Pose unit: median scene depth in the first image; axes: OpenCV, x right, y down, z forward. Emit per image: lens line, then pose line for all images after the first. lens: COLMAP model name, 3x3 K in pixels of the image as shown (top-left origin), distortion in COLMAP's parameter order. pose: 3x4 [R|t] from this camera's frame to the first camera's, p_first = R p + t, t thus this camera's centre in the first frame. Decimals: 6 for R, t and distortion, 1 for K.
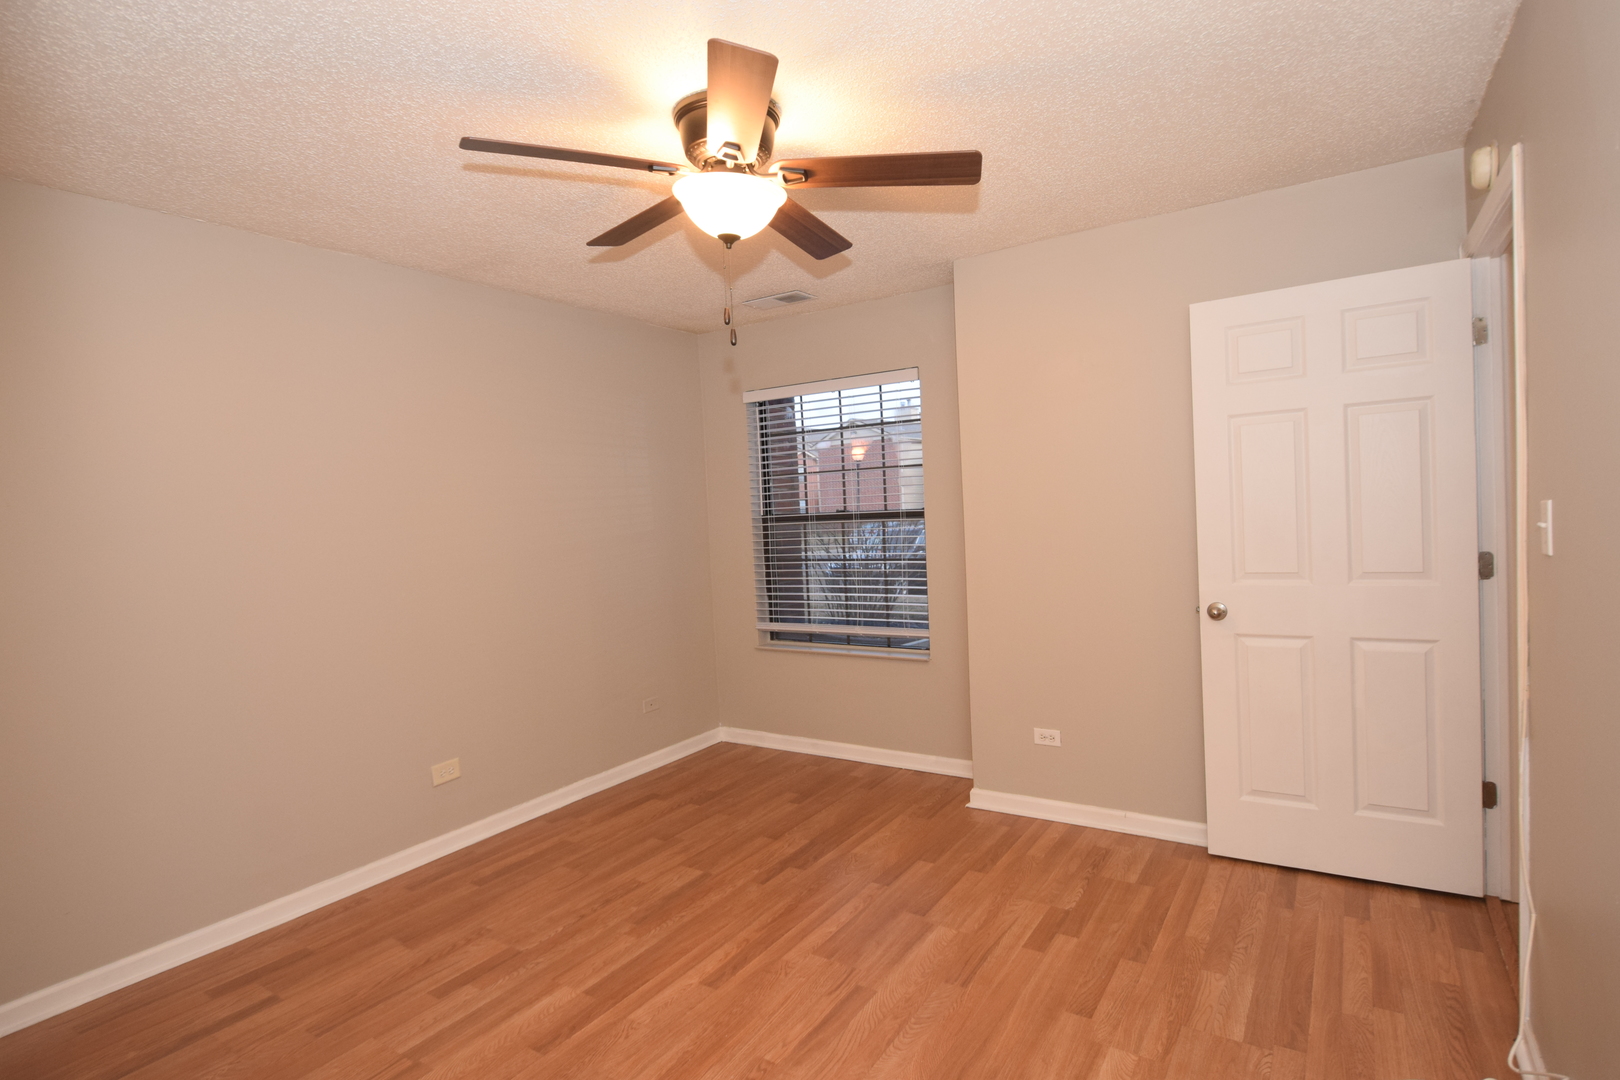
lens RADIAL K [[820.7, 0, 799.7], [0, 820.7, 533.0], [0, 0, 1]] dist [0.000857, -0.003861]
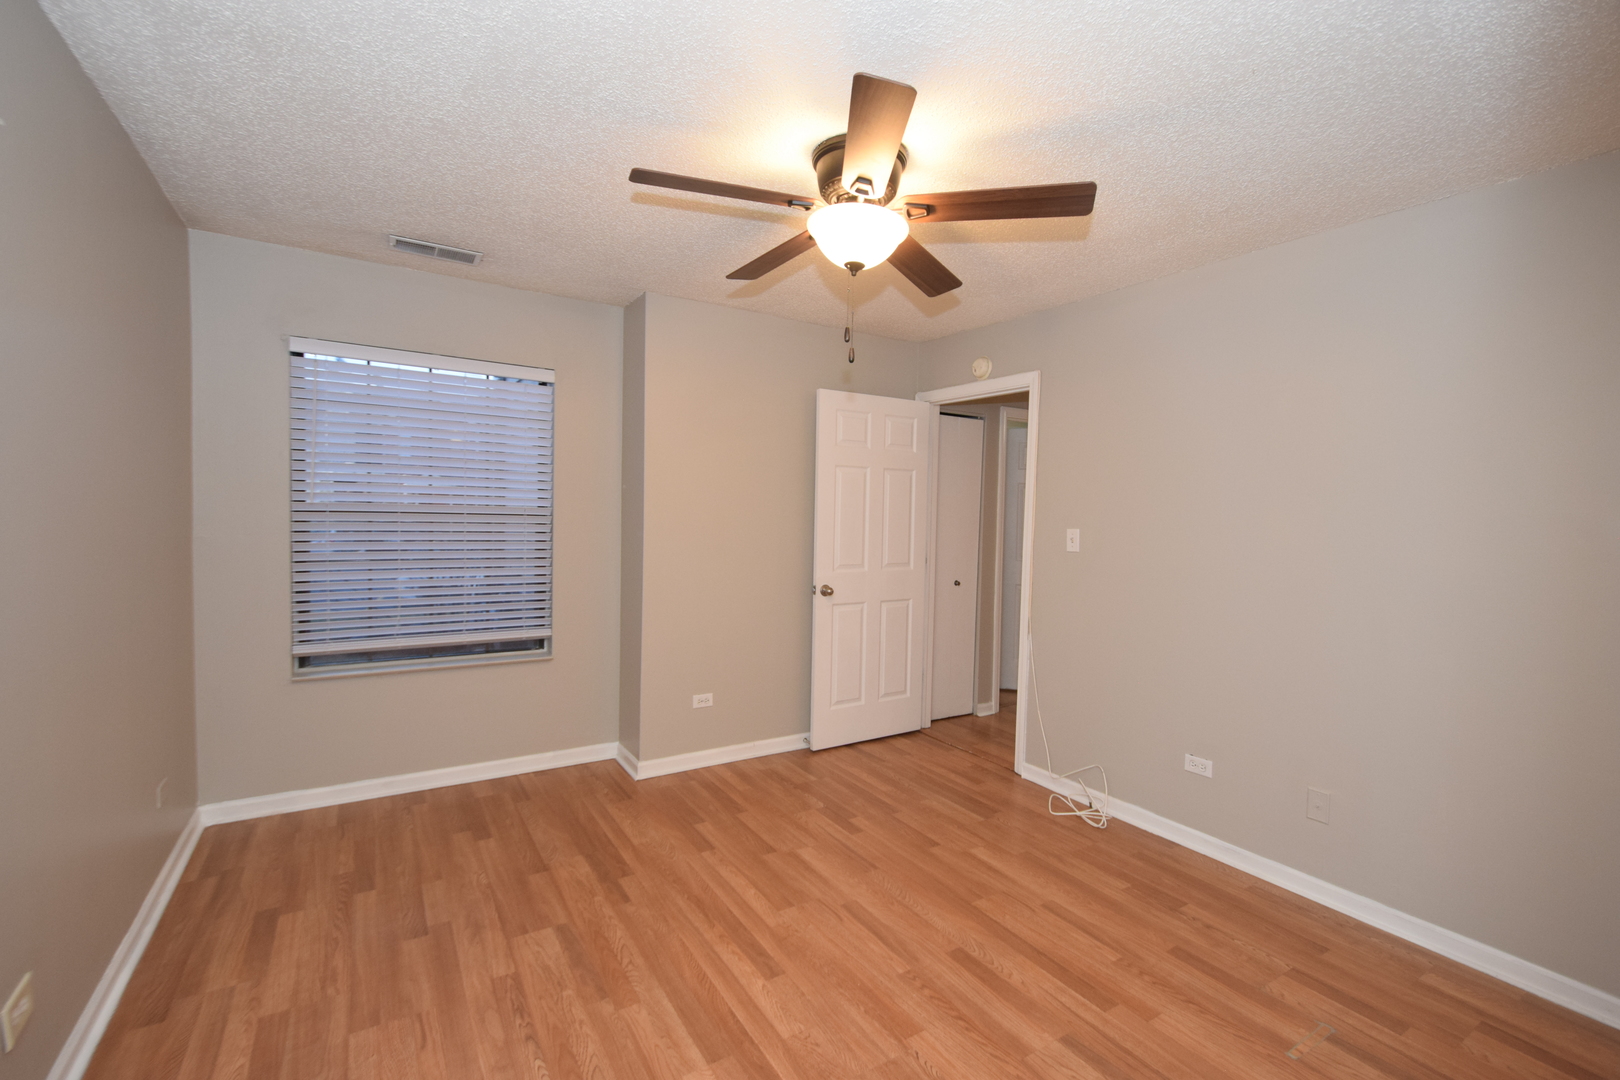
lens RADIAL K [[708.7, 0, 809.5], [0, 708.7, 536.3], [0, 0, 1]] dist [0.001257, -0.002015]
pose [[0.405630, 0.024491, 0.913709, -0.731086], [-0.017874, 0.999662, -0.018860, 0.019593], [-0.913863, -0.008682, 0.405931, 0.492346]]
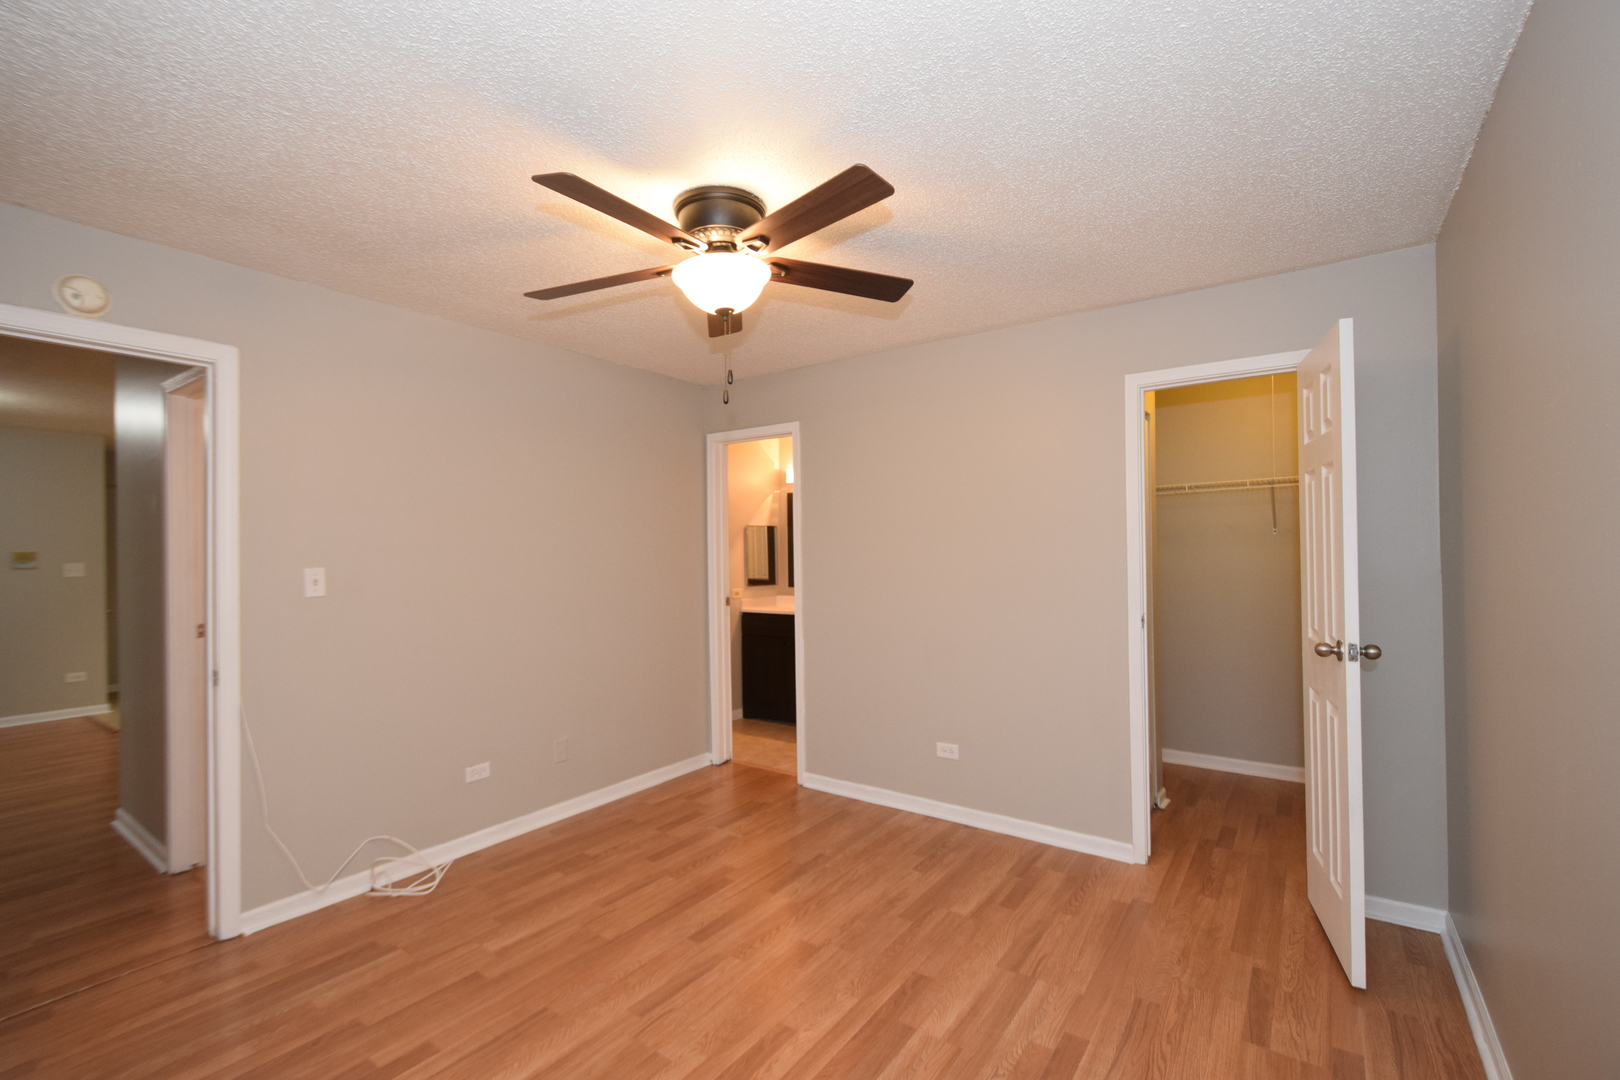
lens RADIAL K [[708.7, 0, 809.1], [0, 708.7, 541.9], [0, 0, 1]] dist [0.001257, -0.002015]
pose [[-0.997903, 0.058818, 0.027007, -0.156366], [0.059349, 0.998051, 0.019282, -0.036093], [-0.025820, 0.020844, -0.999449, 1.479812]]
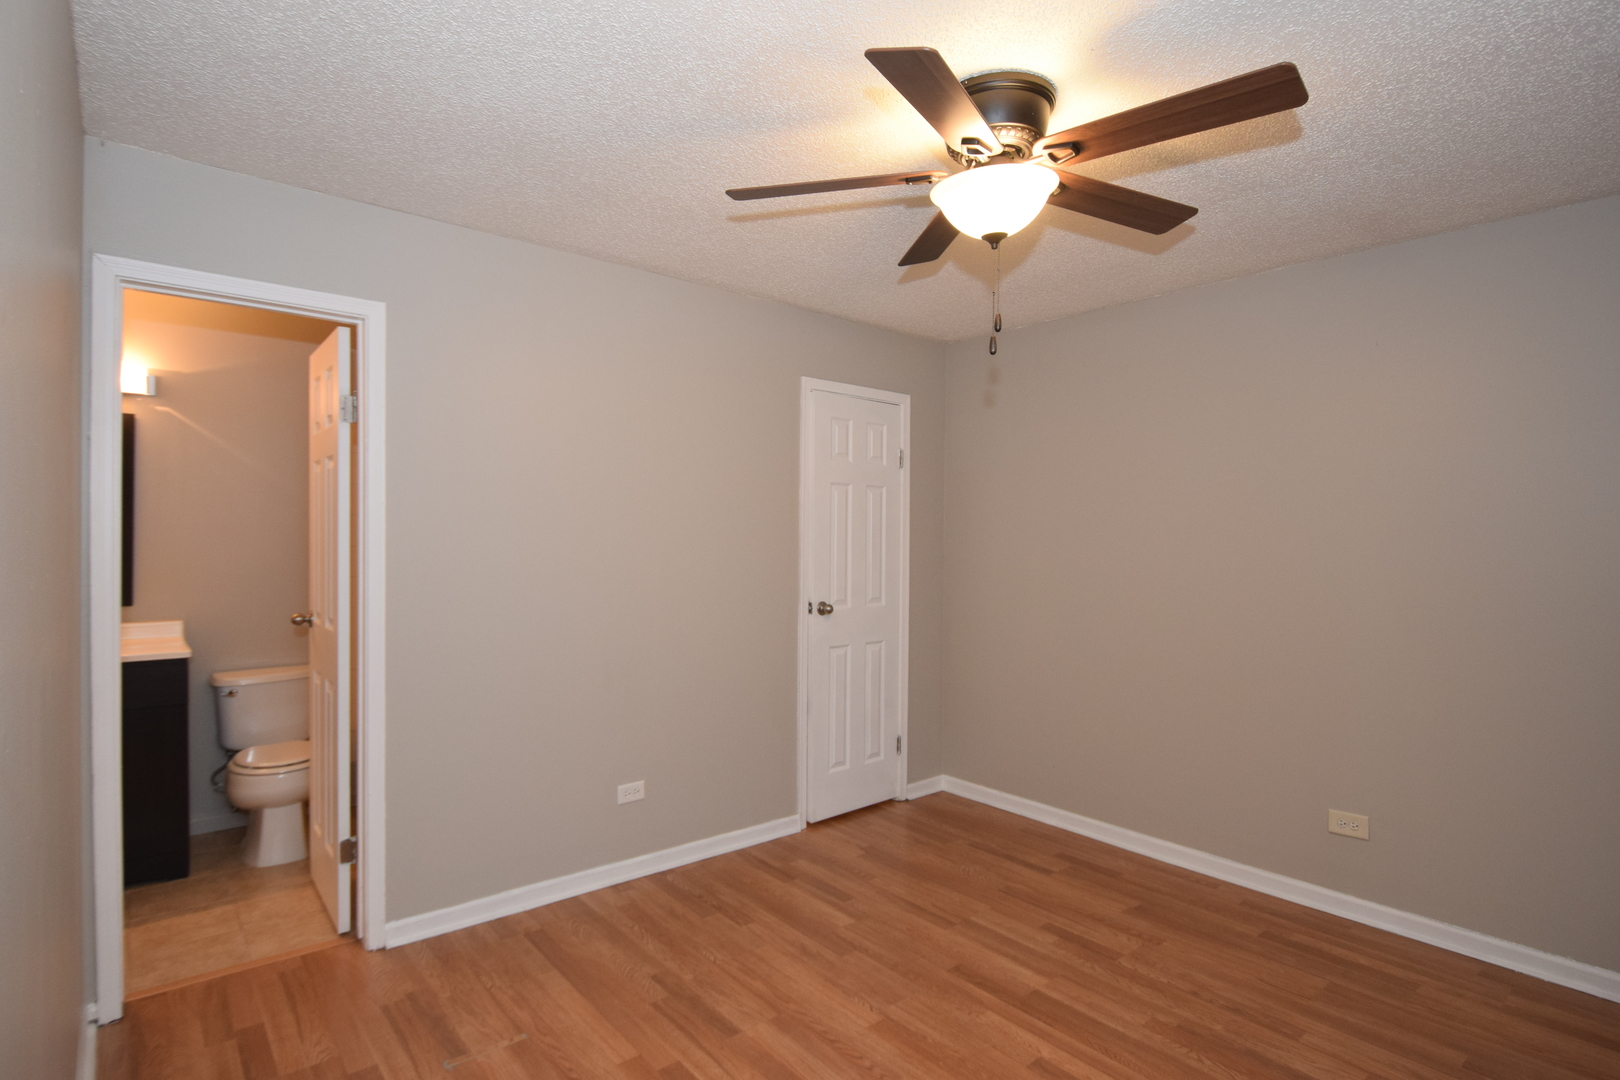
lens RADIAL K [[820.7, 0, 808.8], [0, 820.7, 541.9], [0, 0, 1]] dist [0.000857, -0.003861]
pose [[-0.277834, 0.053584, -0.959134, 0.636049], [-0.025835, 0.997665, 0.063220, -0.055098], [0.960282, 0.042344, -0.275801, 0.794381]]
